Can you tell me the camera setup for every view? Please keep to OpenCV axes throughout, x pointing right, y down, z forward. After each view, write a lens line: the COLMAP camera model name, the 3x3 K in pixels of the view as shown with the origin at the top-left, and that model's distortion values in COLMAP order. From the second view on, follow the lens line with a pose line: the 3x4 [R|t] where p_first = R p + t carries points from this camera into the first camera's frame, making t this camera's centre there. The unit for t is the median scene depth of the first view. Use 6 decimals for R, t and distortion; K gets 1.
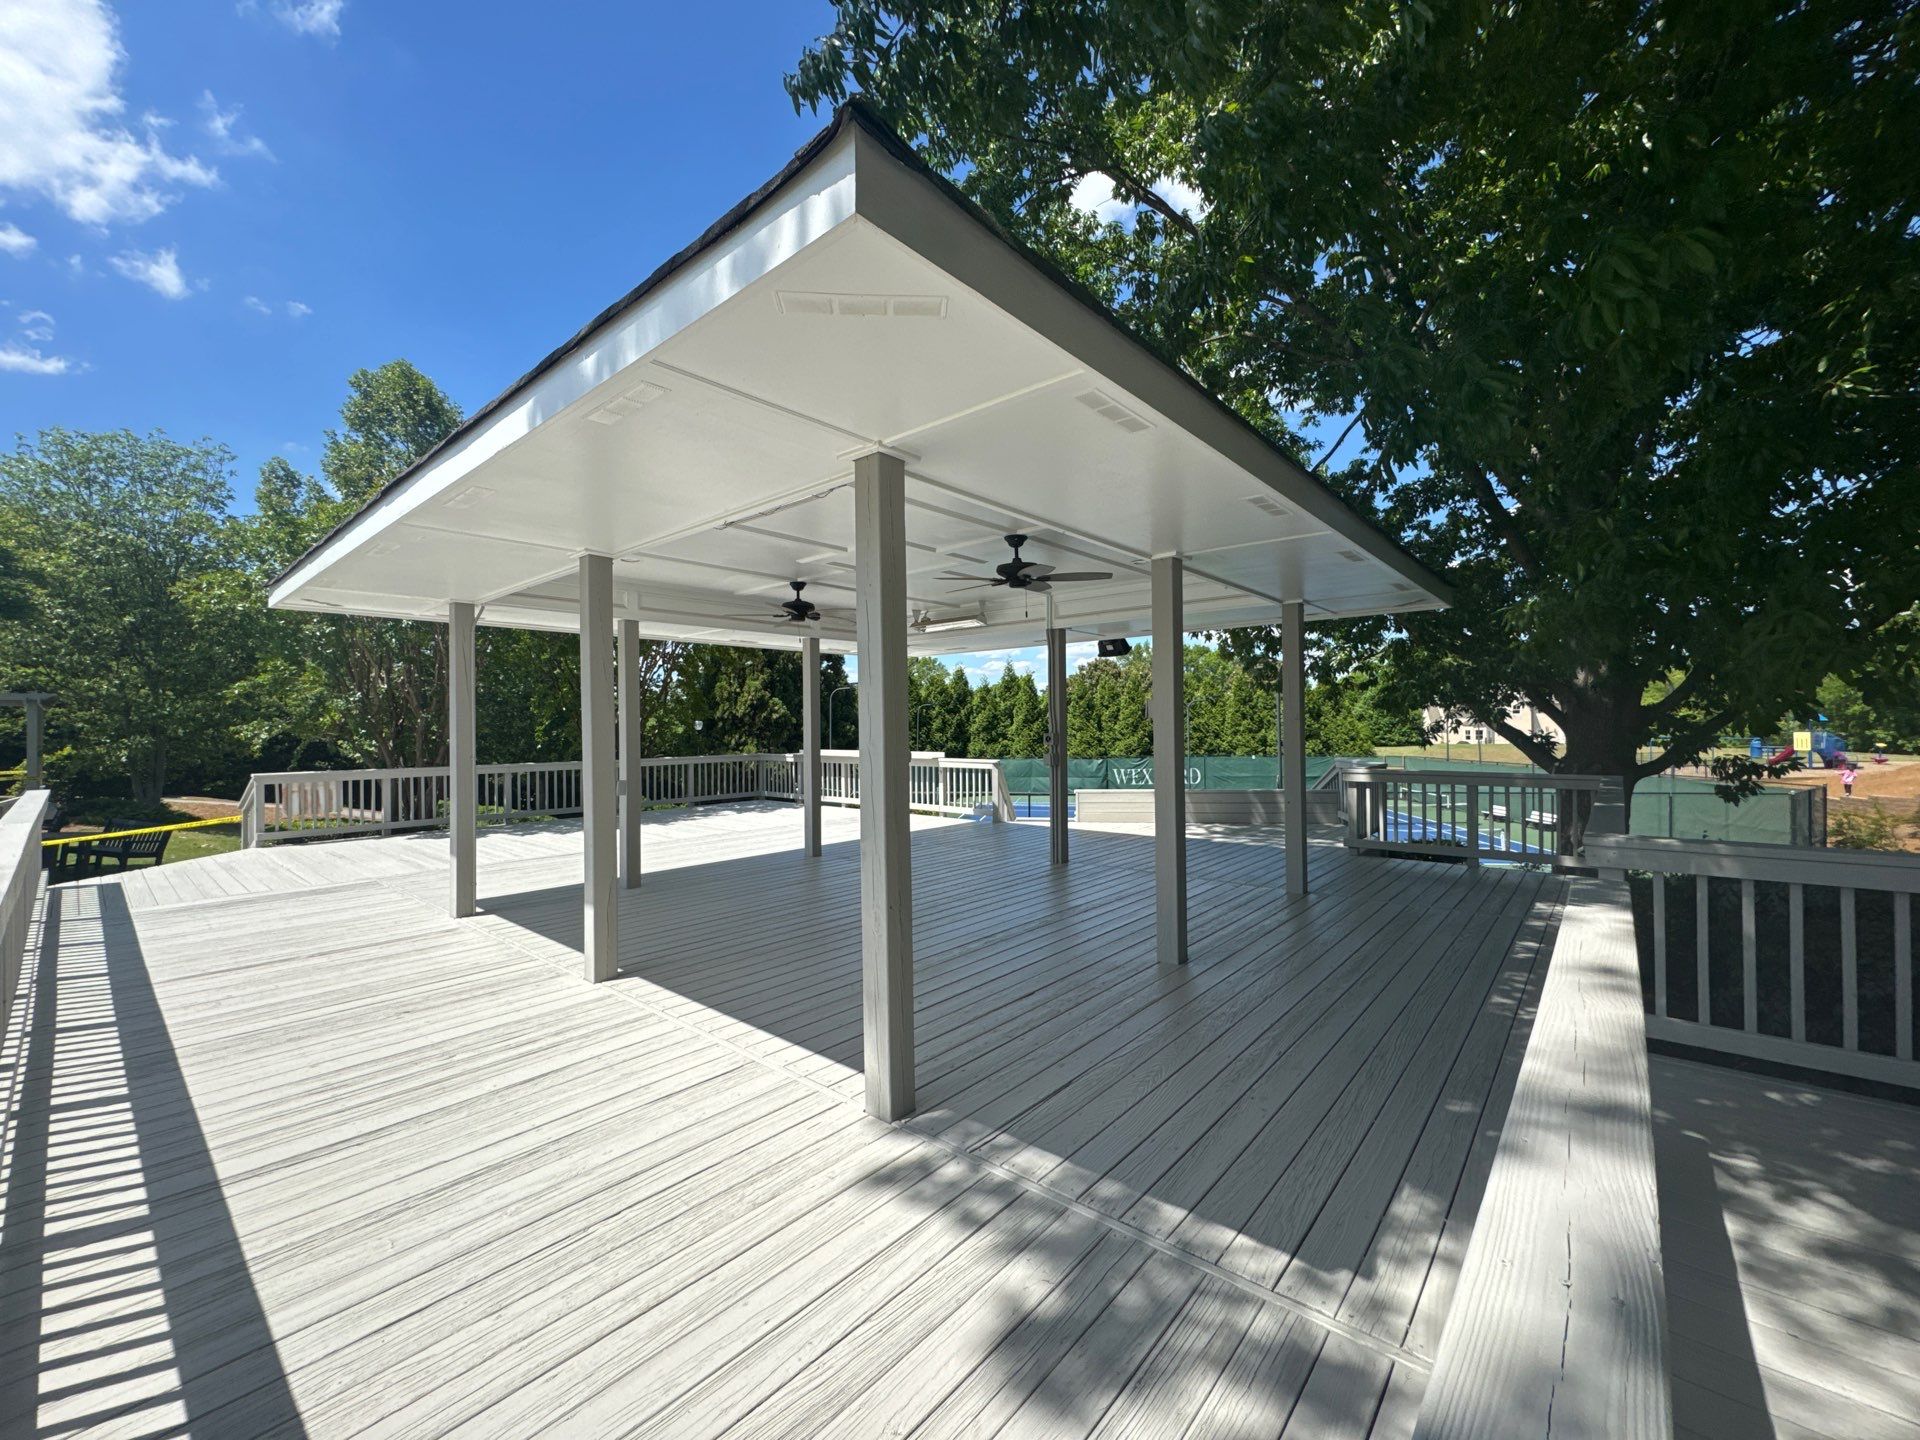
lens RADIAL K [[770.1, 0, 958.9], [0, 770.1, 718.7], [0, 0, 1]] dist [-0.001882, -0.000454]
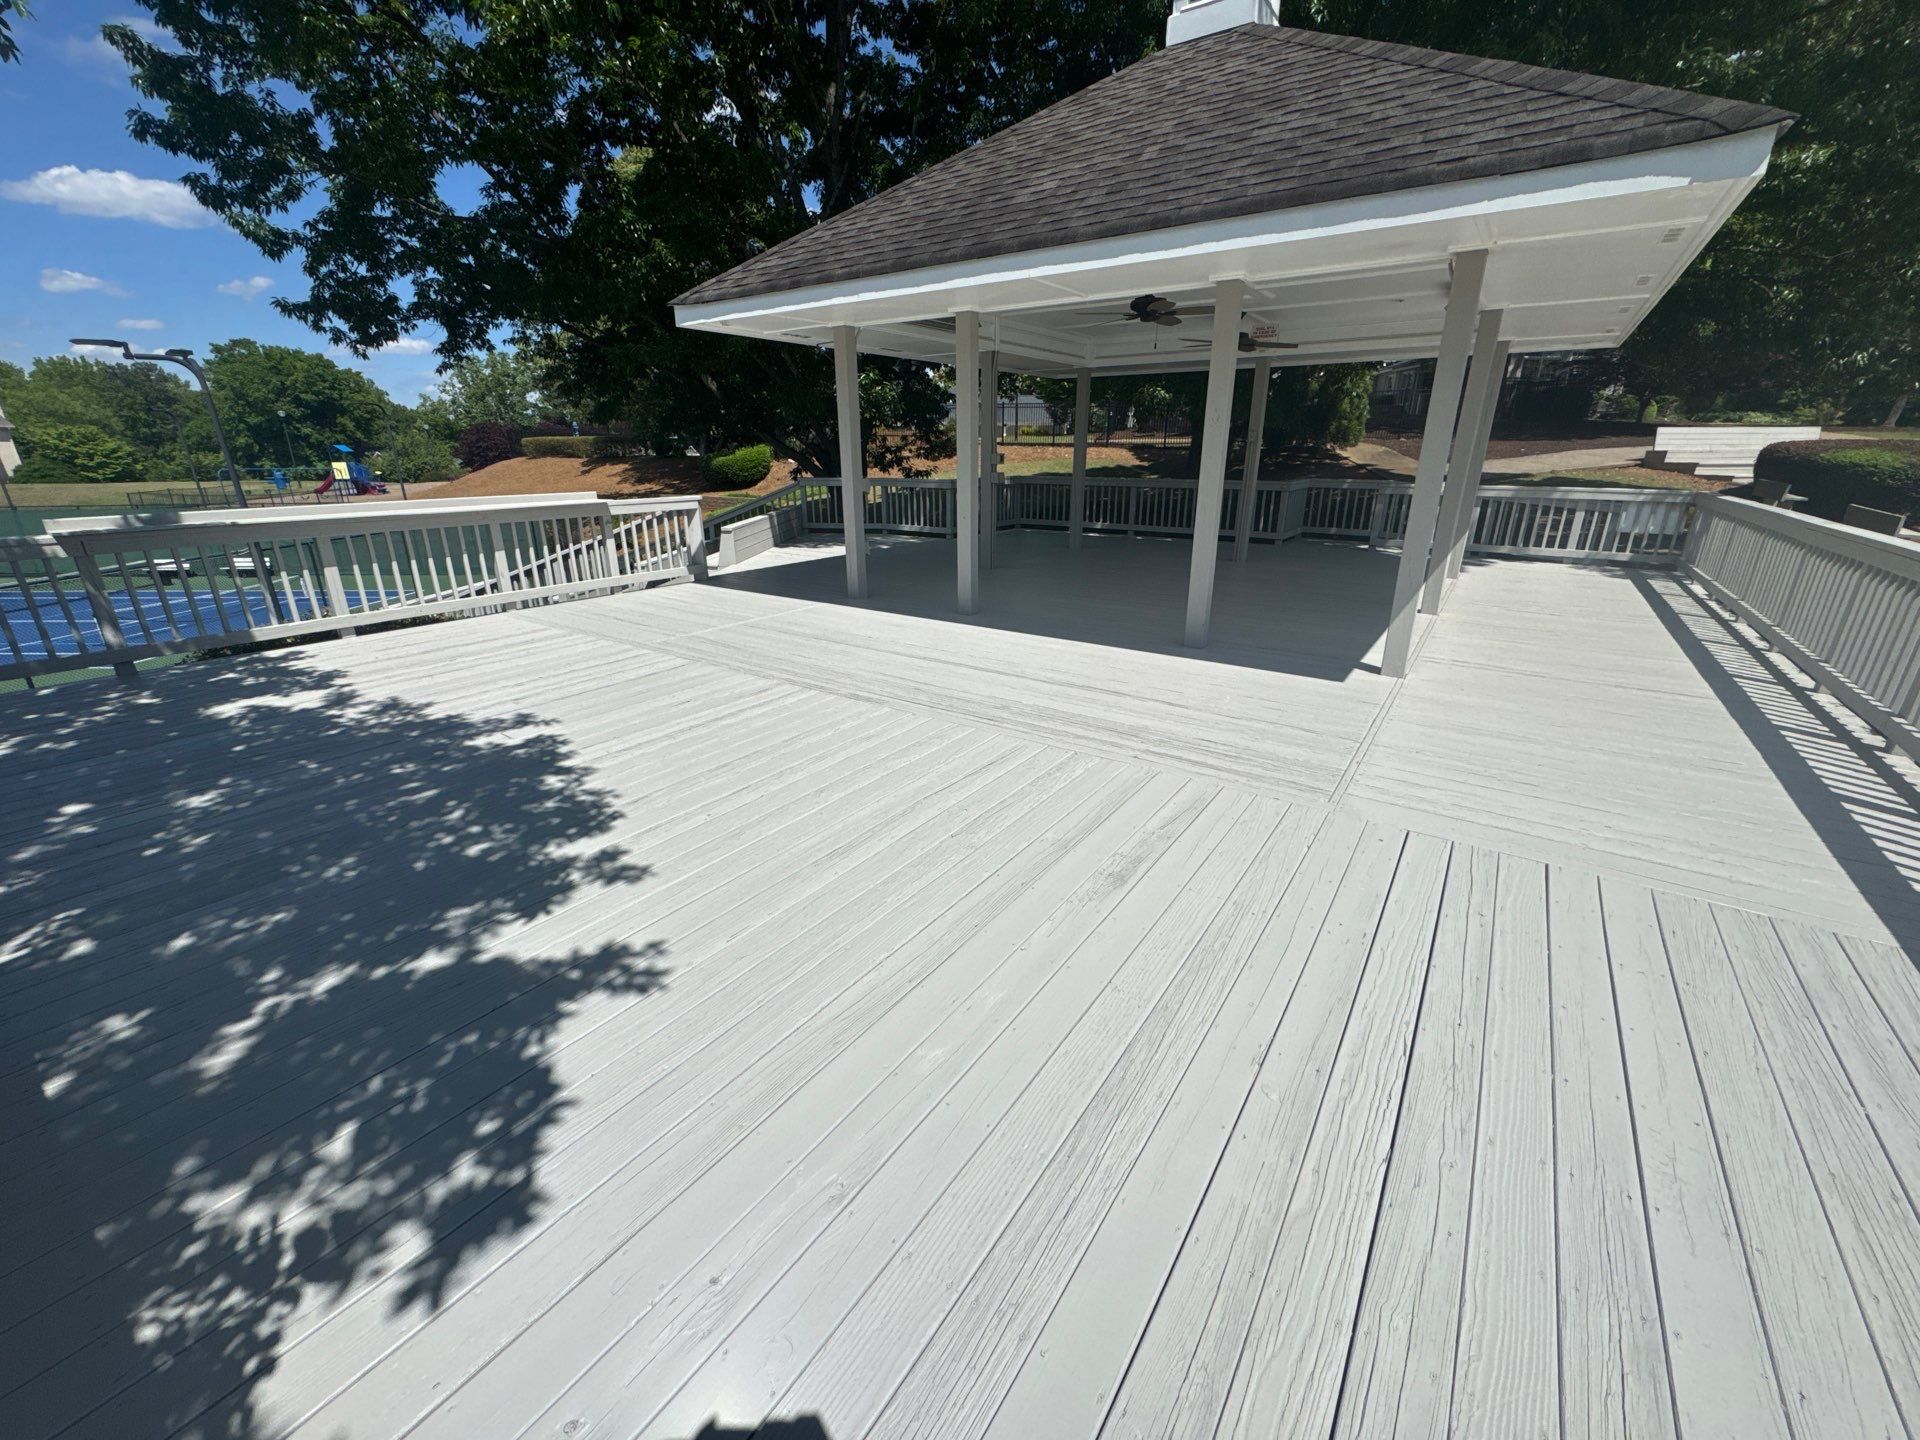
lens RADIAL K [[768.0, 0, 957.5], [0, 768.0, 722.9], [0, 0, 1]] dist [-0.000297, -0.000351]
pose [[-0.097369, -0.325600, 0.940481, -0.491947], [-0.006623, 0.945162, 0.326535, 0.010973], [-0.995226, 0.025566, -0.094186, 0.539347]]
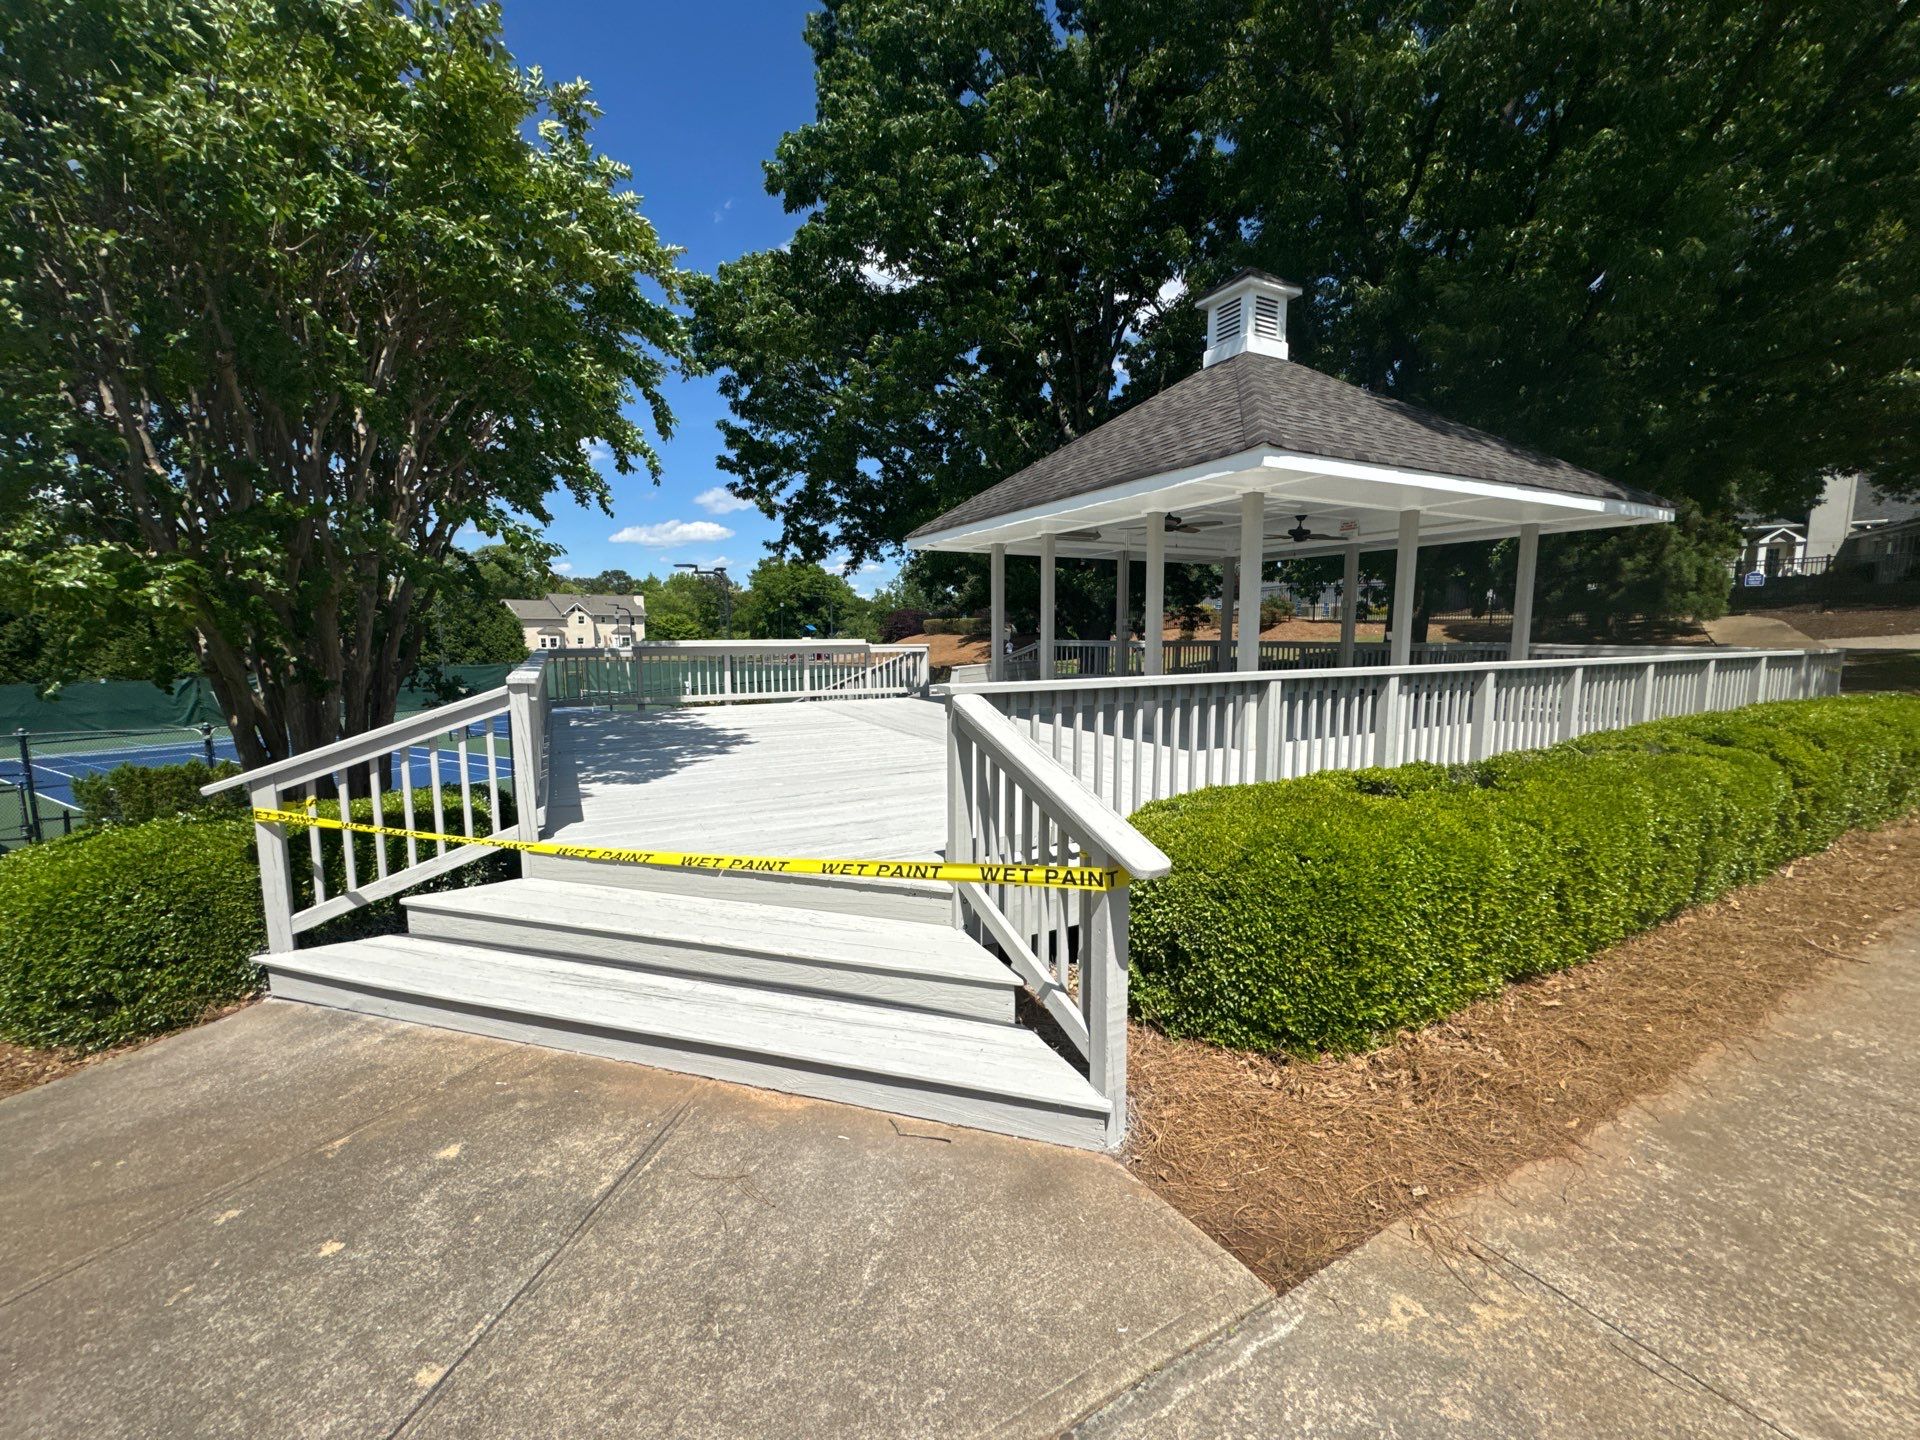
lens RADIAL K [[762.9, 0, 951.5], [0, 762.9, 719.3], [0, 0, 1]] dist [-0.000128, -0.000580]
pose [[0.374606, -0.097162, 0.922079, -0.679682], [-0.011002, 0.993958, 0.109206, 0.025720], [-0.927119, -0.051054, 0.371274, 0.341373]]
